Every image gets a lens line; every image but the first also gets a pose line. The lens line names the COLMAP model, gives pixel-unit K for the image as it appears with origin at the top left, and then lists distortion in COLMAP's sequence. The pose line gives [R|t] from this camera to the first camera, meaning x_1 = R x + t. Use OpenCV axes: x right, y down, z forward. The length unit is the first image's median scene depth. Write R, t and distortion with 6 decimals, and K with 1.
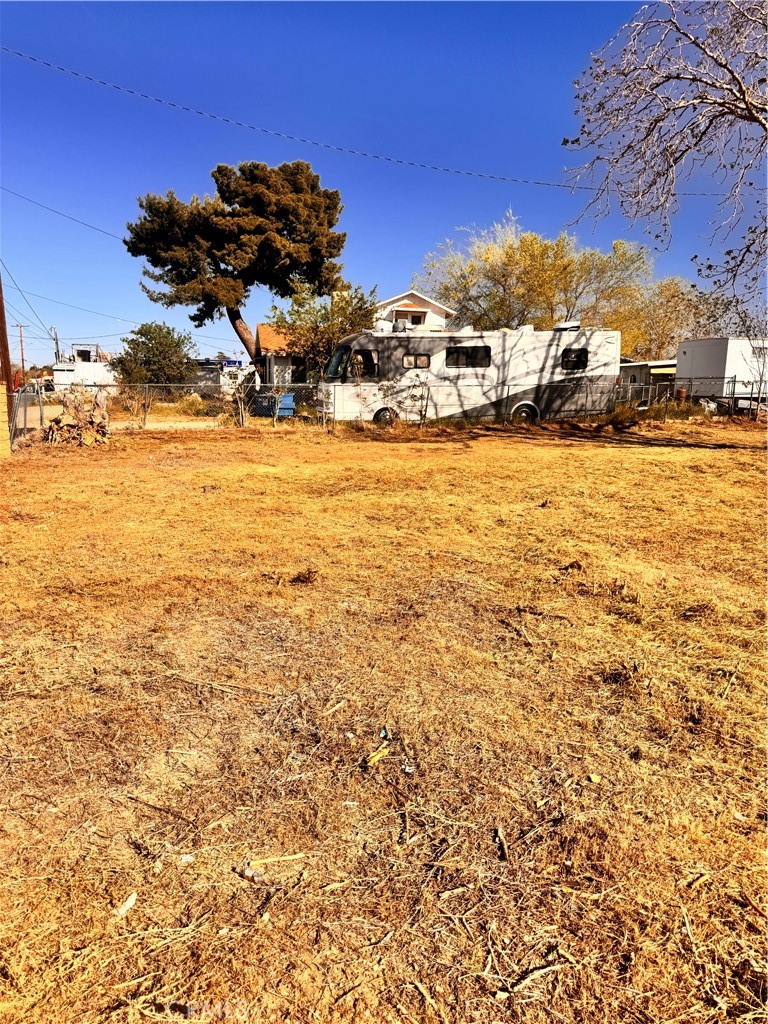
lens RADIAL K [[717.5, 0, 380.6], [0, 717.5, 514.4], [0, 0, 1]] dist [0.153890, -0.306423]
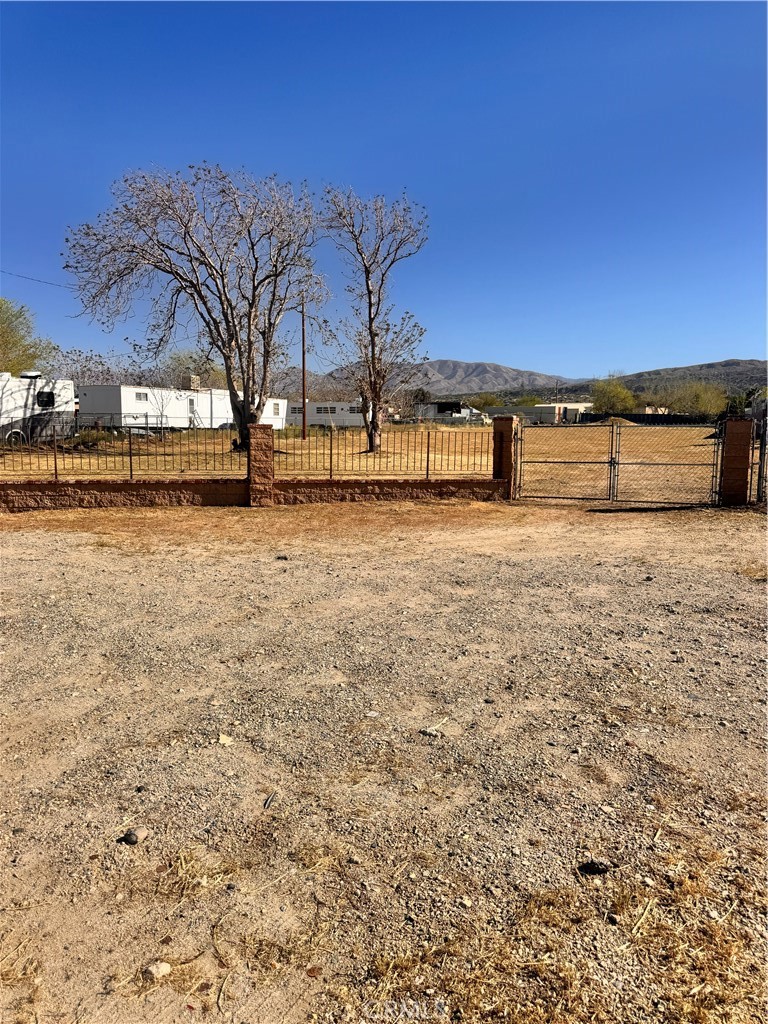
lens RADIAL K [[712.9, 0, 384.7], [0, 712.9, 520.8], [0, 0, 1]] dist [0.167838, -0.354475]
pose [[0.609656, -0.110969, 0.784860, -0.460658], [0.137278, 0.989971, 0.033335, 0.059426], [-0.780688, 0.087421, 0.618776, -0.344375]]
